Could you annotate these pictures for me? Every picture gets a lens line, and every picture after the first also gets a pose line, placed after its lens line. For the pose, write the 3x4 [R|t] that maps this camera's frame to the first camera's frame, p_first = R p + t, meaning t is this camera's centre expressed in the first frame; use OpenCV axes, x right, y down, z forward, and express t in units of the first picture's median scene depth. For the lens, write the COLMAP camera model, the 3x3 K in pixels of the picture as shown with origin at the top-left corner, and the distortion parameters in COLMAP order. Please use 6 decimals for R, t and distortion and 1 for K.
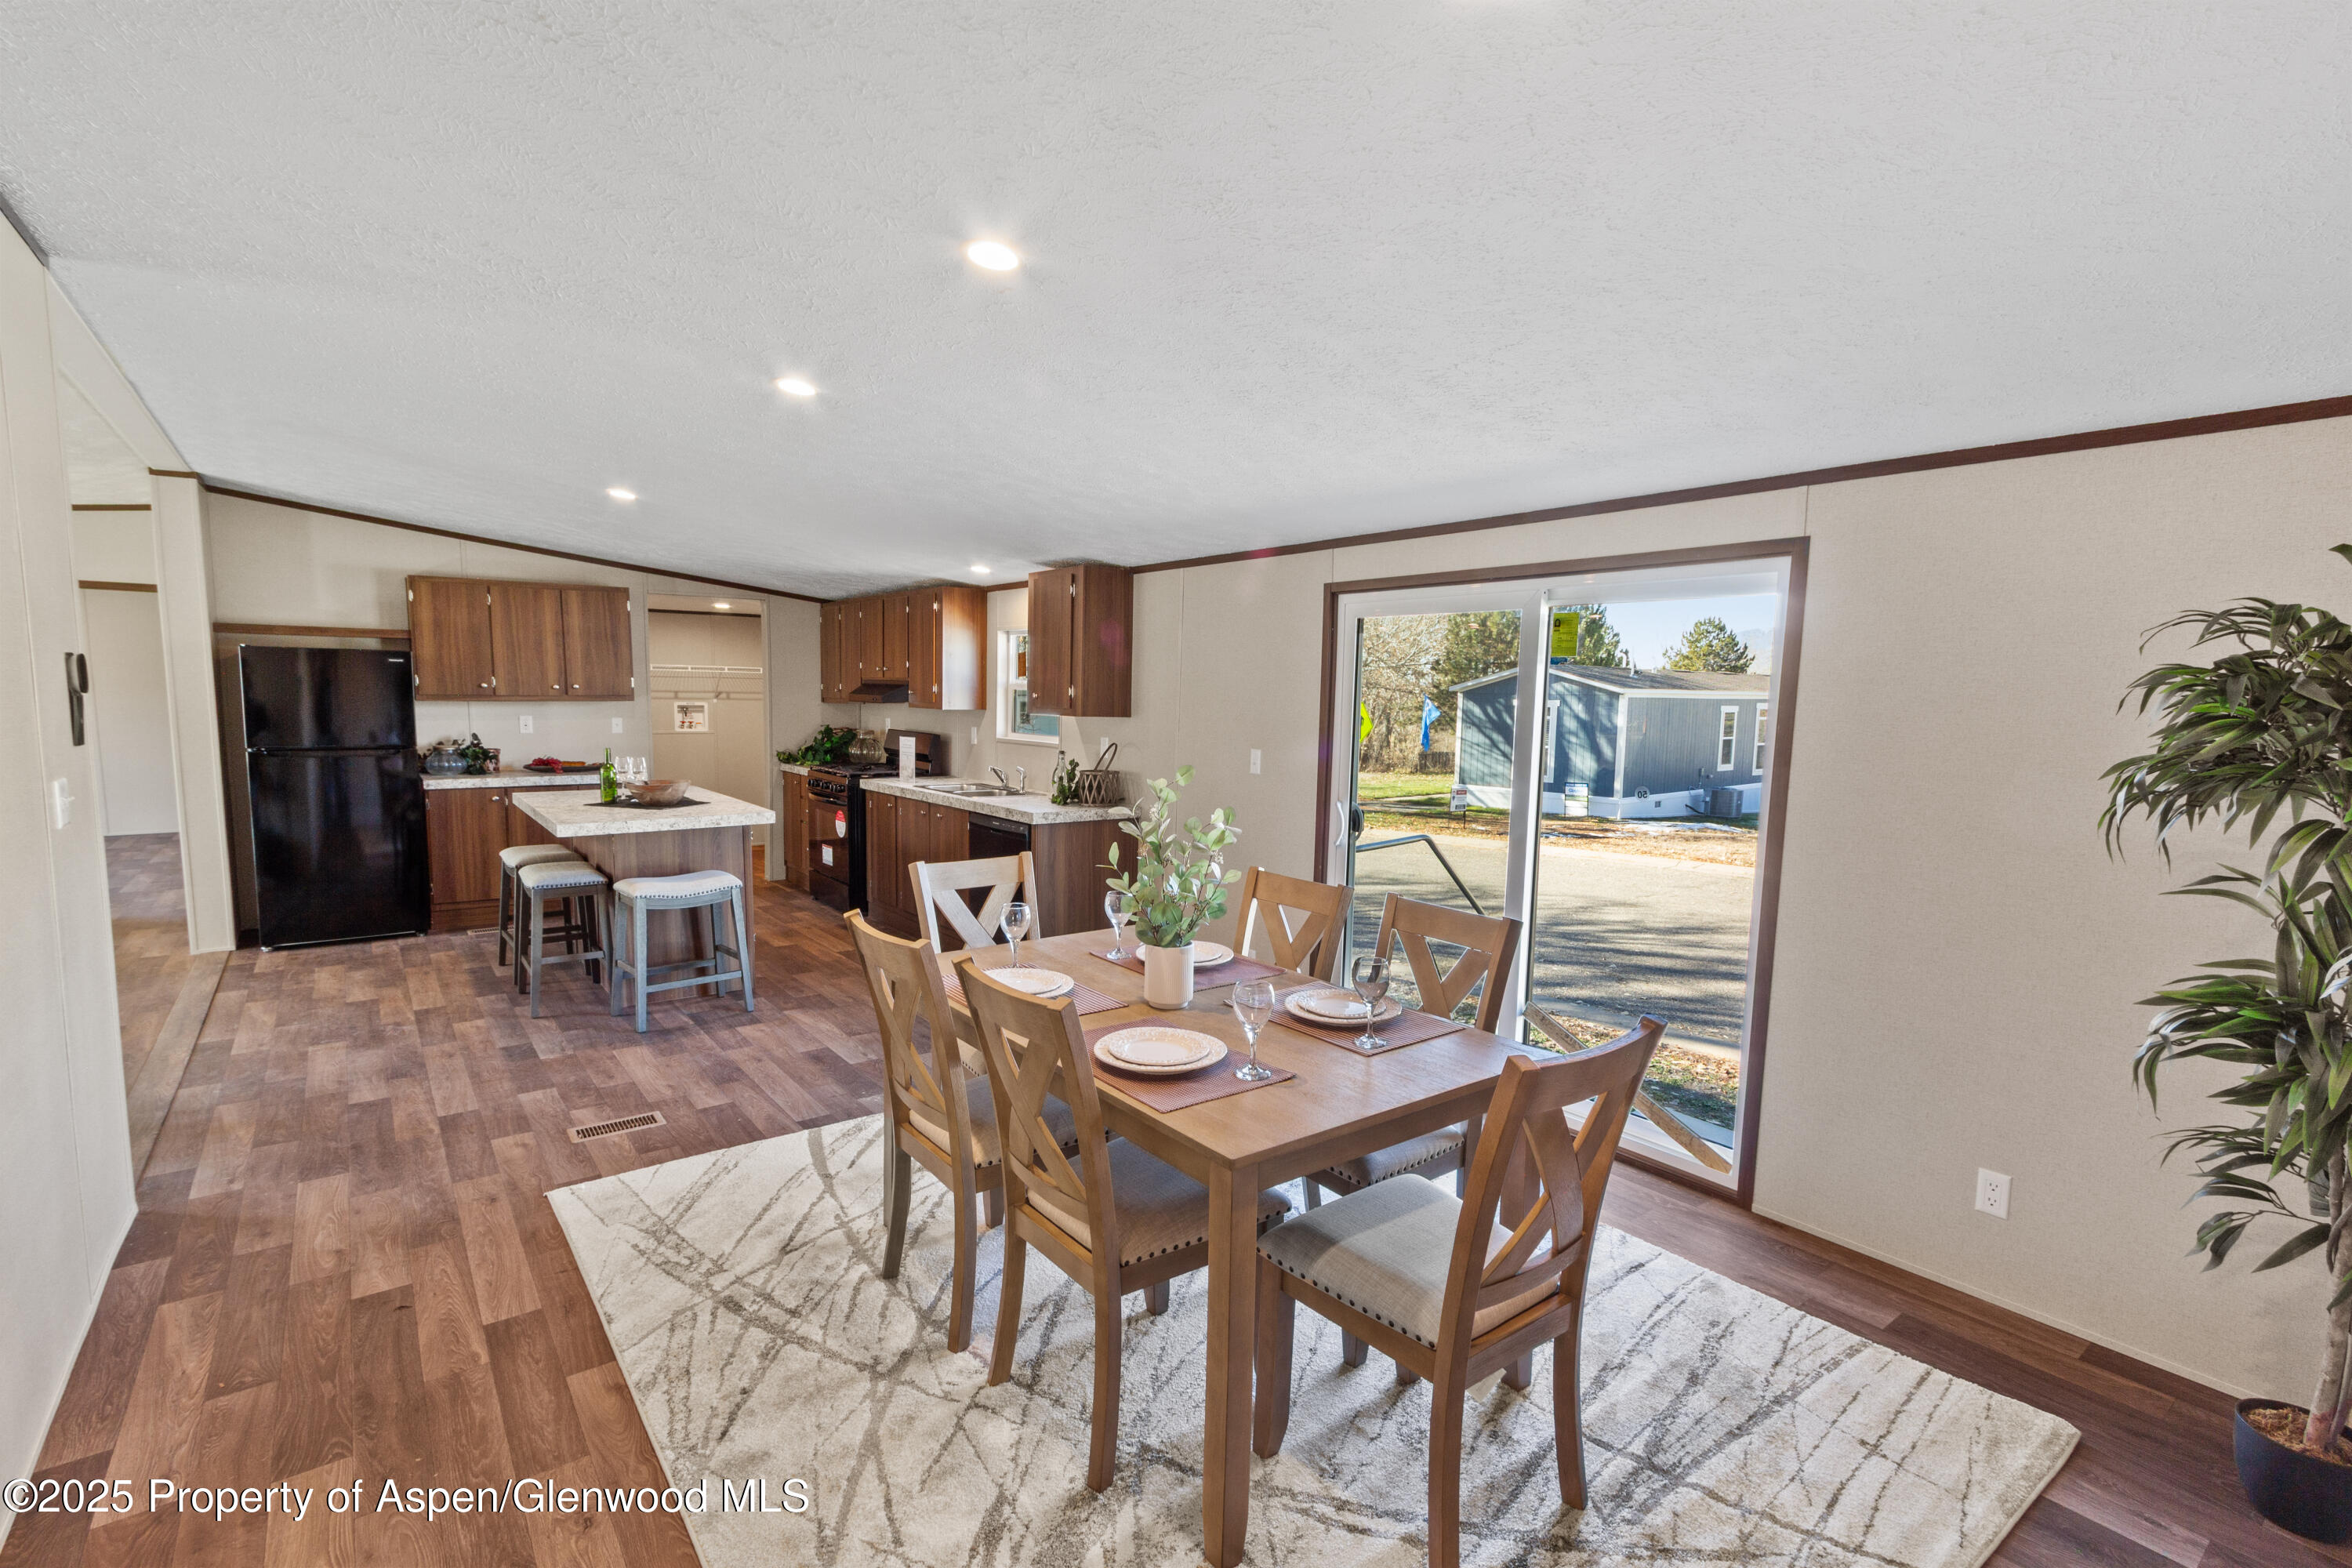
lens RADIAL K [[1082.2, 0, 1171.2], [0, 1082.2, 807.6], [0, 0, 1]] dist [0.004774, -0.002543]
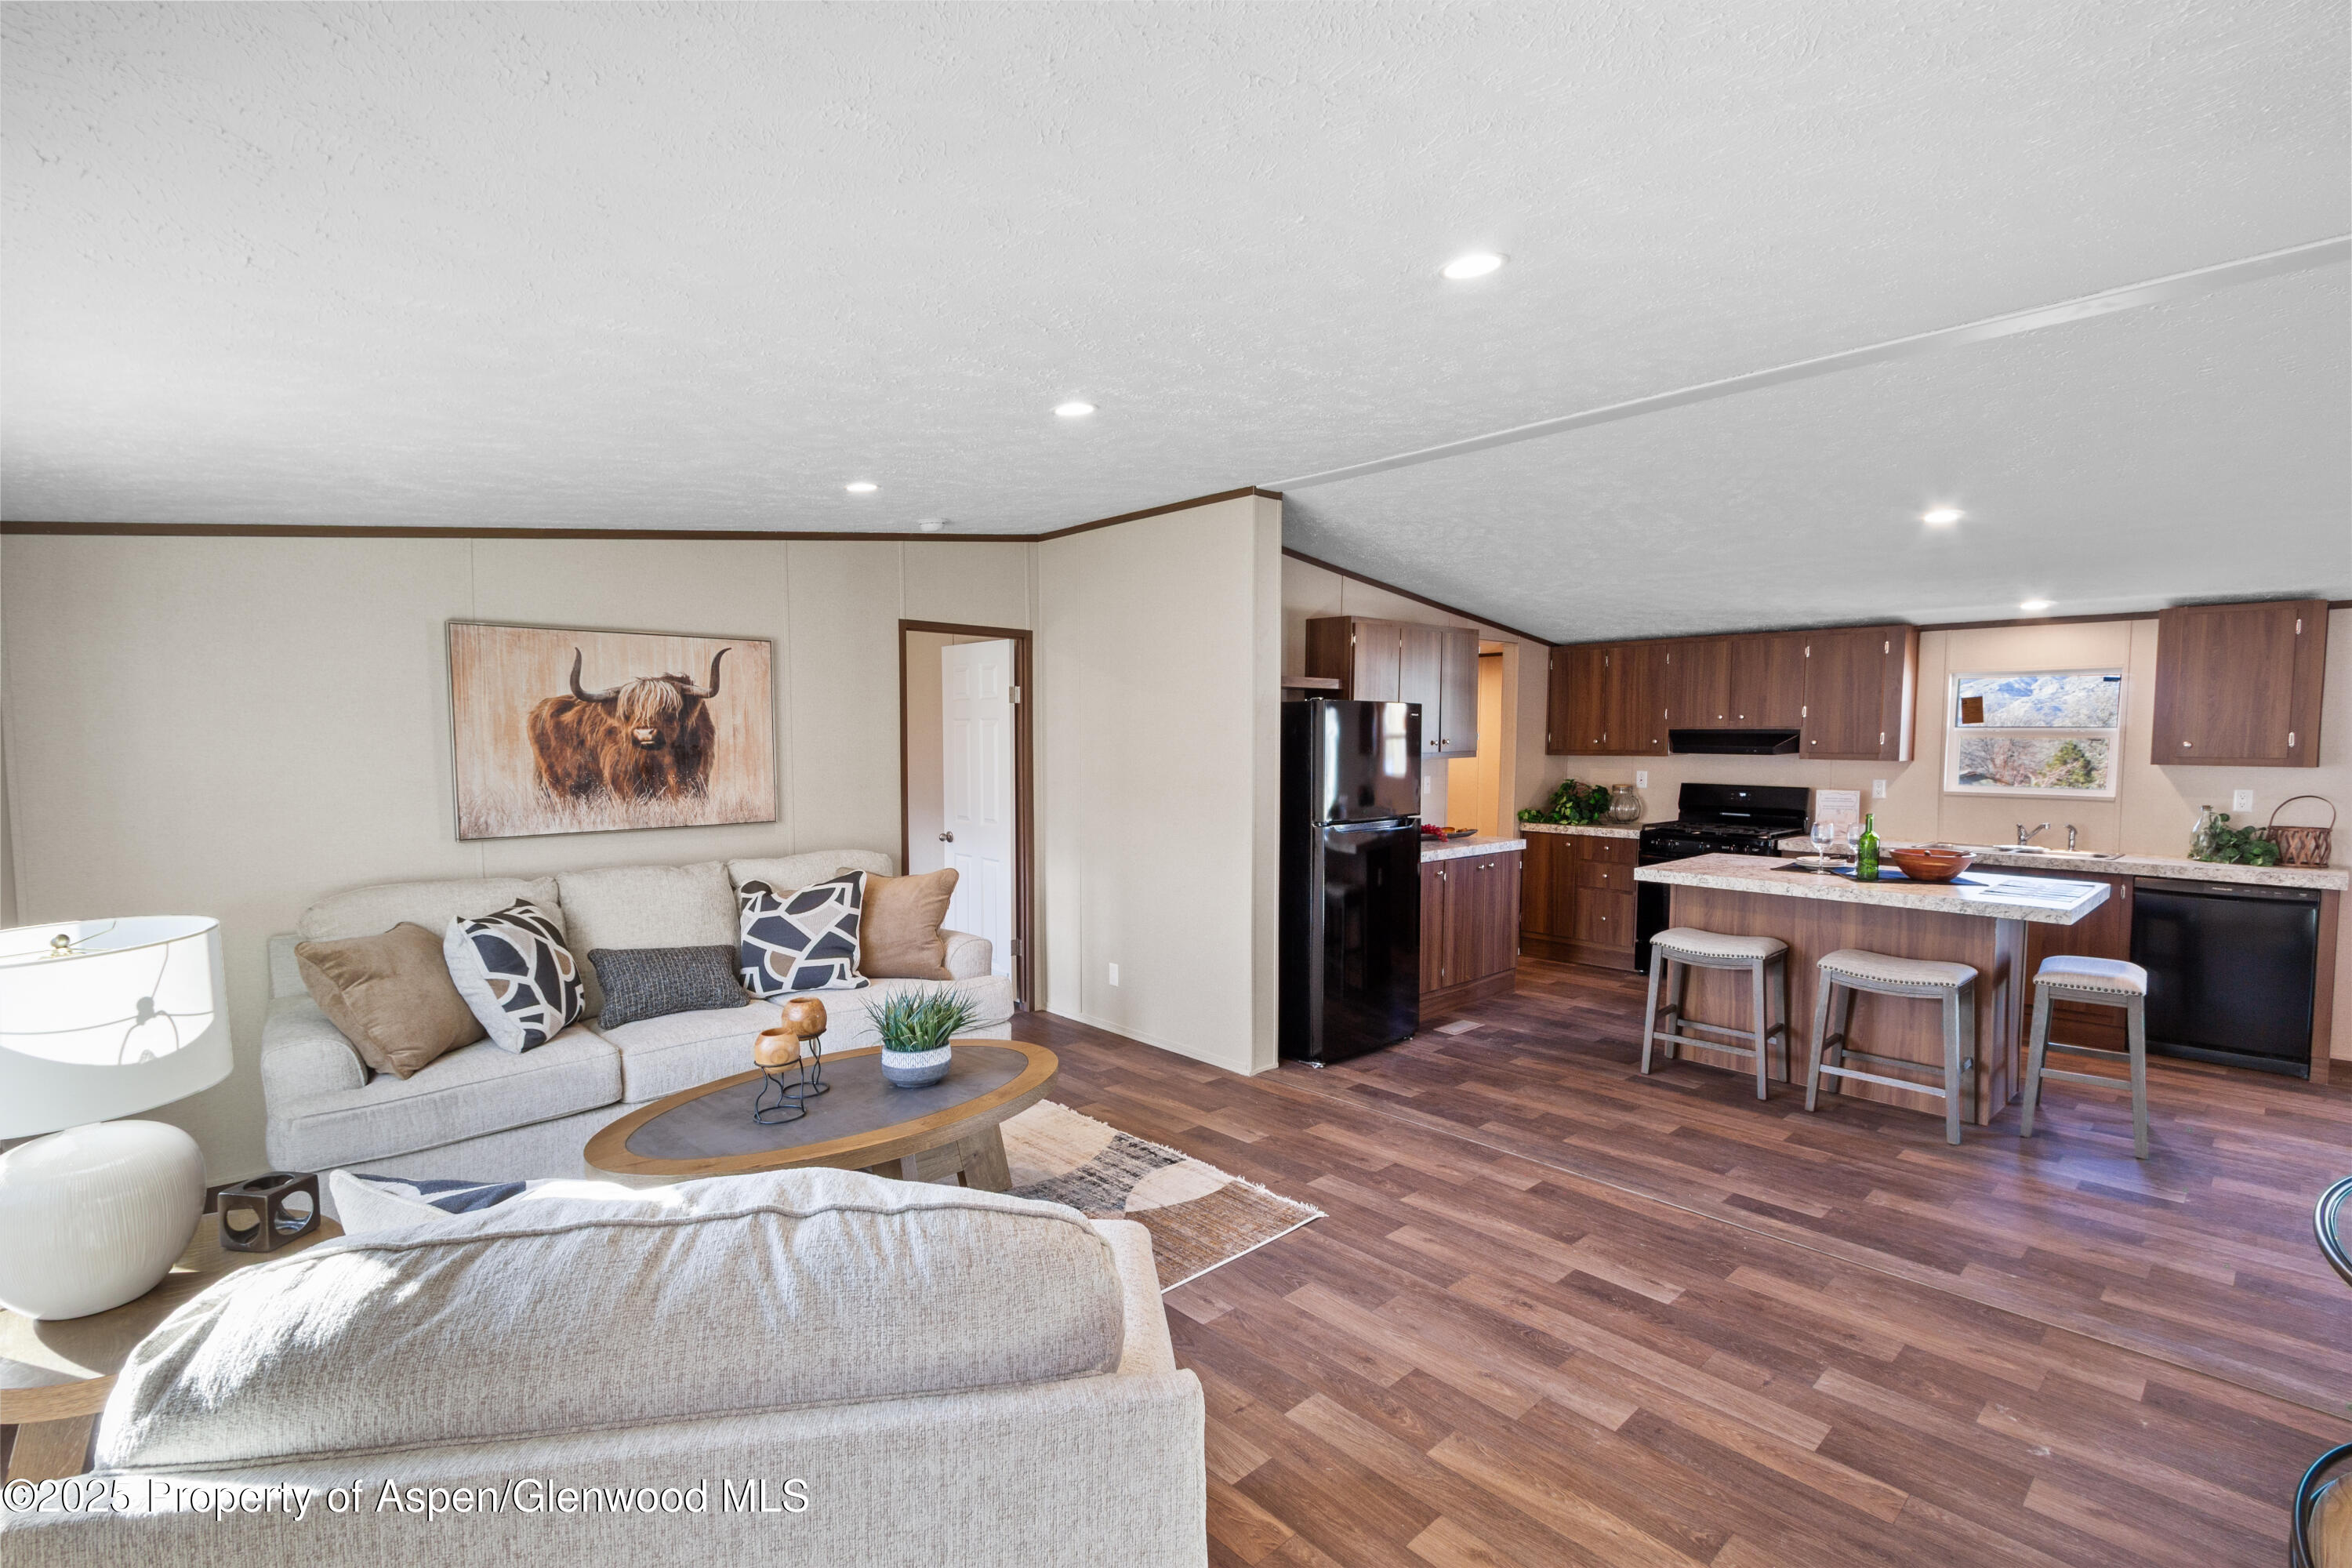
lens RADIAL K [[1082.2, 0, 1163.2], [0, 1082.2, 806.1], [0, 0, 1]] dist [0.004774, -0.002543]
pose [[0.995722, -0.021114, 0.089953, -0.917429], [0.024784, 0.998897, -0.039878, -0.032939], [-0.089011, 0.041937, 0.995147, 0.161933]]
